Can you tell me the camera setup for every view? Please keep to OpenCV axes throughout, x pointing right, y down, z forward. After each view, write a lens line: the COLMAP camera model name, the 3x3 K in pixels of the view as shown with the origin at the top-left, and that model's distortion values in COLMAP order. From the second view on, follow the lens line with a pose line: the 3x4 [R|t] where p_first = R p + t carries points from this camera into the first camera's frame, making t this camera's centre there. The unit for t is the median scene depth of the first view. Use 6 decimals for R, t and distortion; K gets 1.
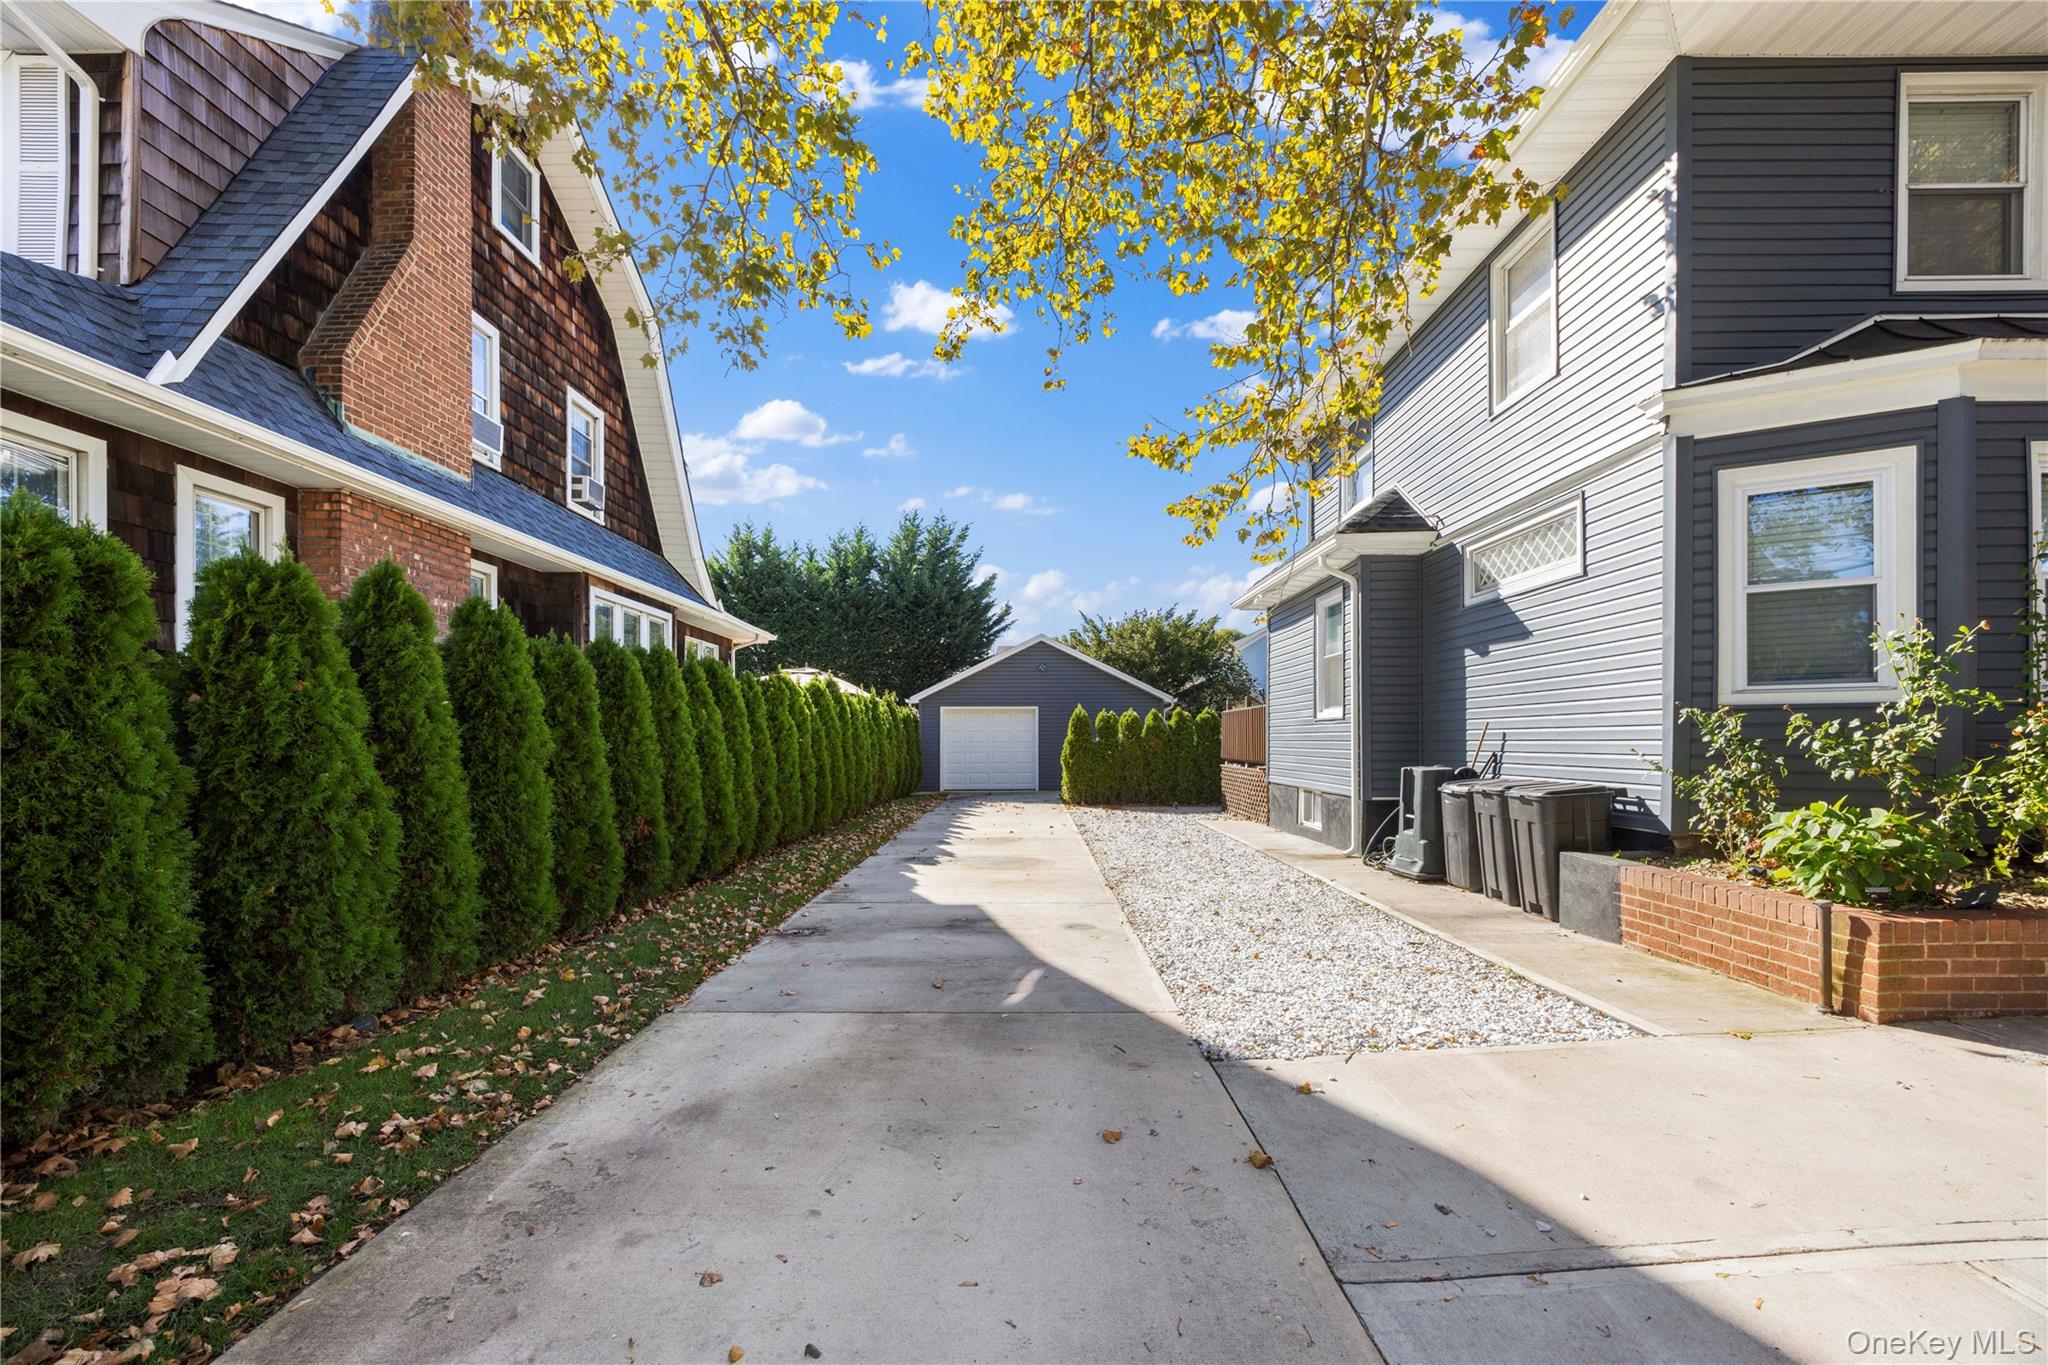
lens RADIAL K [[785.6, 0, 1026.8], [0, 785.6, 747.5], [0, 0, 1]] dist [-0.003892, 0.000317]
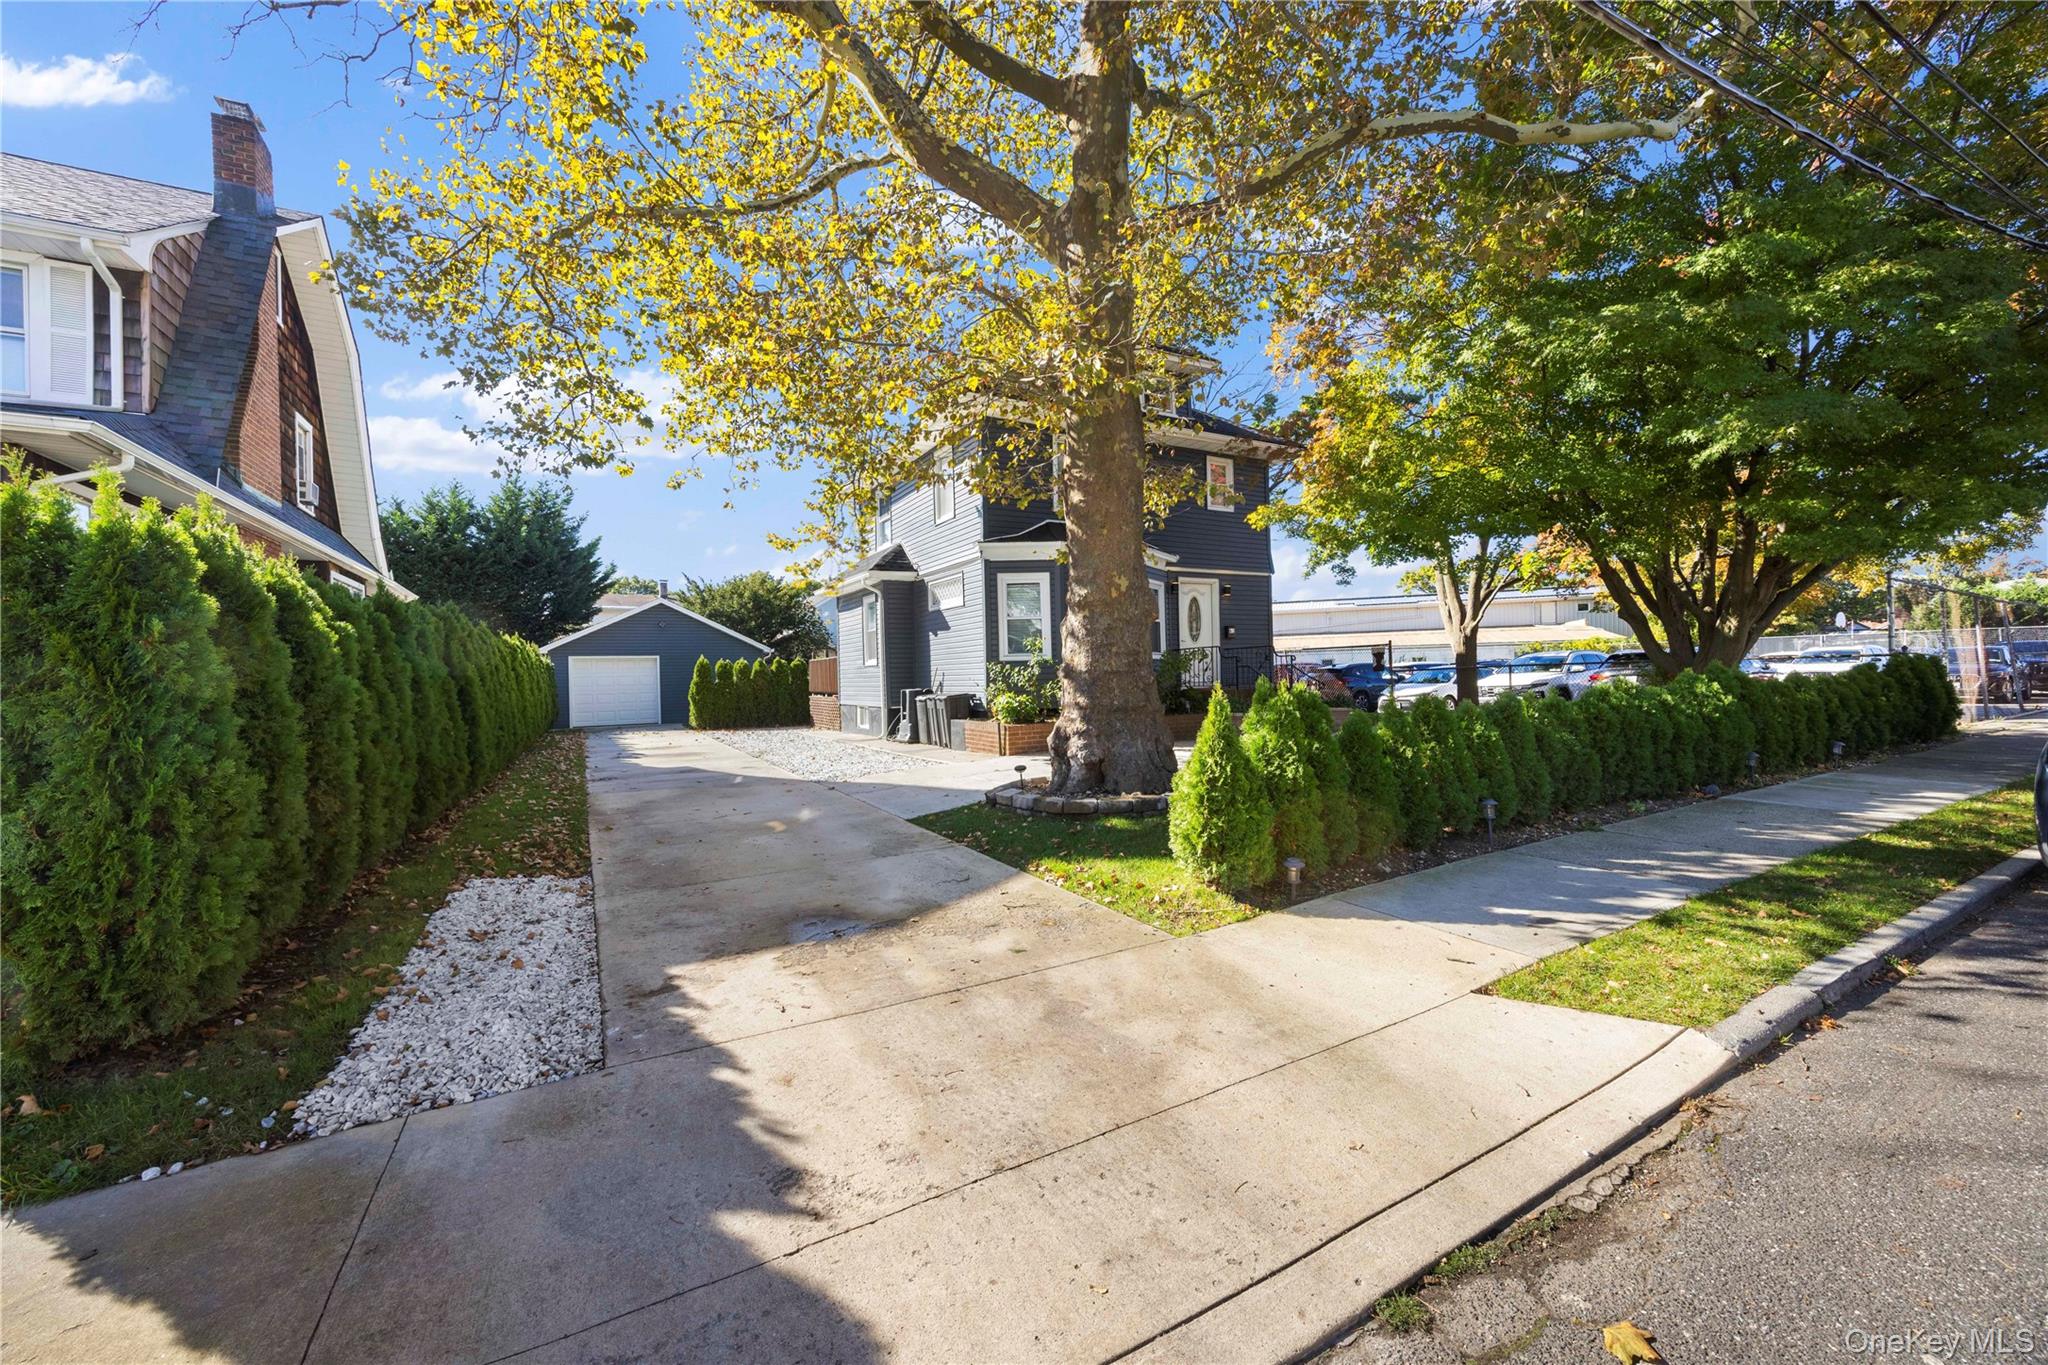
lens RADIAL K [[785.6, 0, 1023.6], [0, 785.6, 675.2], [0, 0, 1]] dist [-0.003892, 0.000317]
pose [[0.869697, -0.014685, 0.493367, -0.187701], [0.024425, 0.999613, -0.013301, 0.016860], [-0.492981, 0.023618, 0.869720, -0.698038]]
